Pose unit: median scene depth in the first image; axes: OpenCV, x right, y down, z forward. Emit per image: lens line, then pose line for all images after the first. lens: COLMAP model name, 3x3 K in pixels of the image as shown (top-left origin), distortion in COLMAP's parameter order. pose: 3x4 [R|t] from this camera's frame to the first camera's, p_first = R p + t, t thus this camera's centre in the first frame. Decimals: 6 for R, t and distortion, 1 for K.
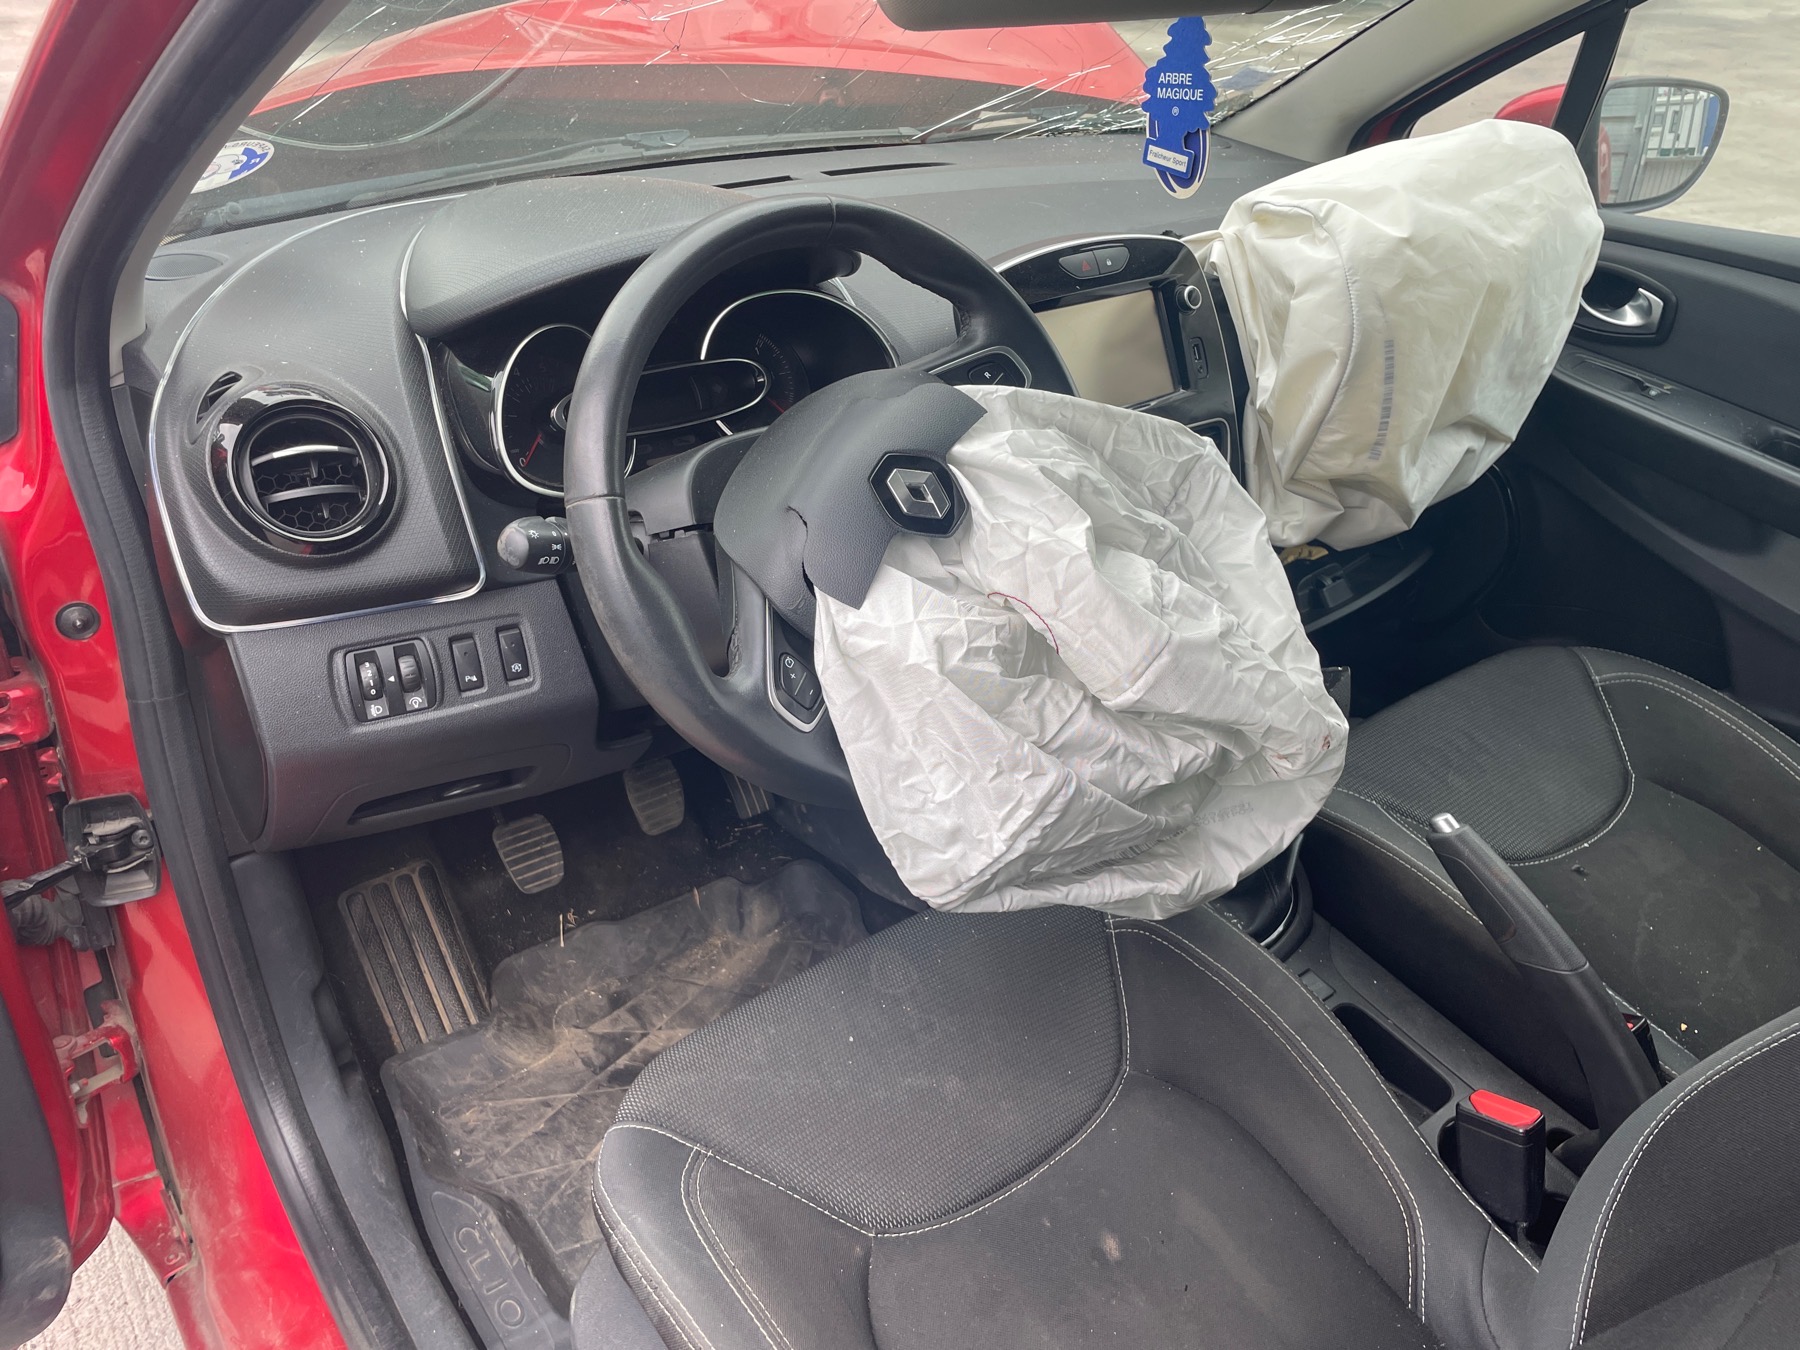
lens RADIAL K [[1362.8, 0, 922.0], [0, 1362.8, 660.0], [0, 0, 1]] dist [0.092996, -0.141907]
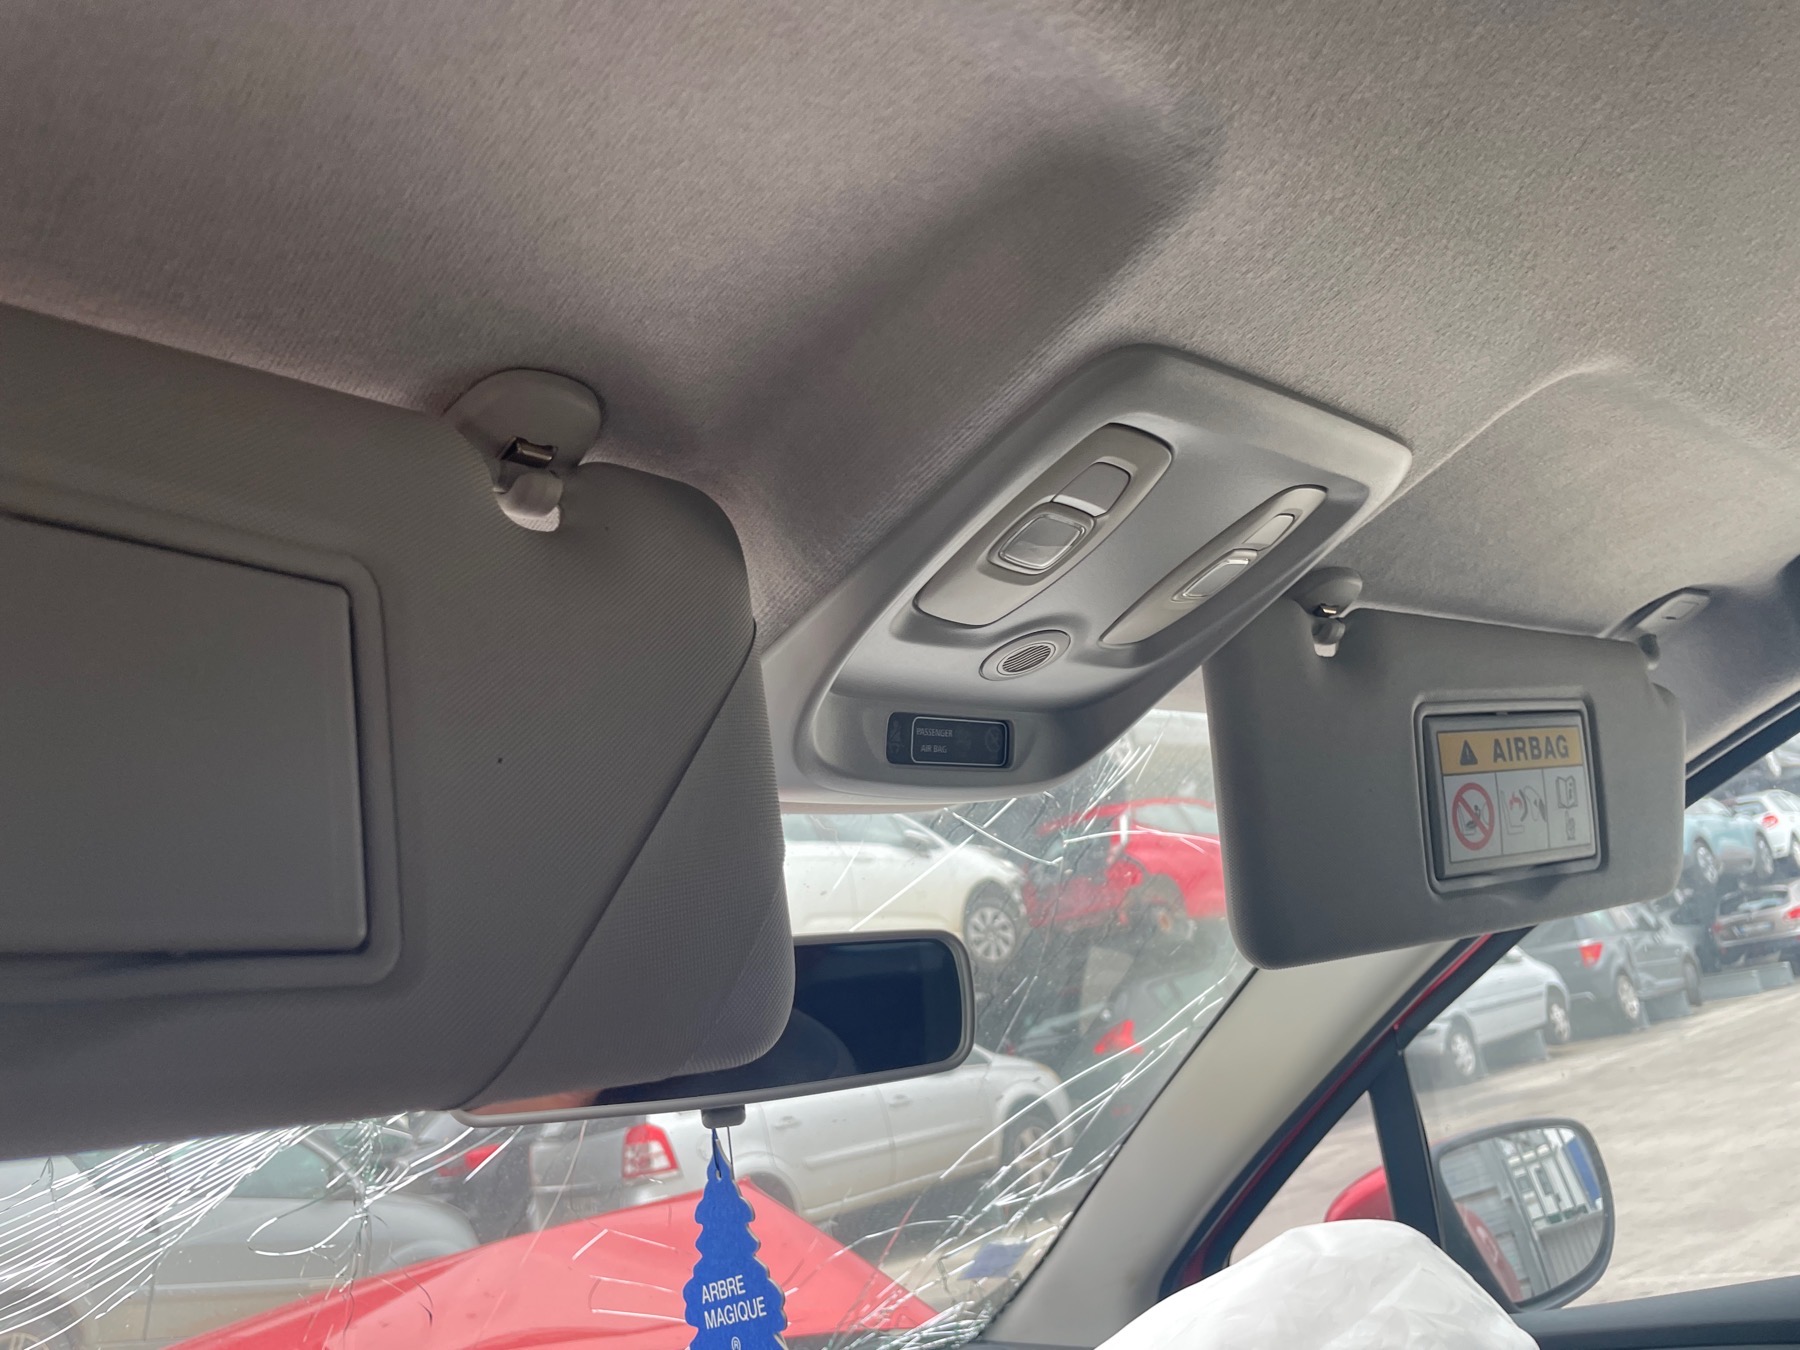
lens RADIAL K [[1353.6, 0, 905.7], [0, 1353.6, 689.0], [0, 0, 1]] dist [0.068719, -0.089165]
pose [[0.970427, -0.191467, 0.147010, 0.198154], [0.237220, 0.643623, -0.727651, -0.131270], [0.044702, 0.741006, 0.670009, 0.384837]]
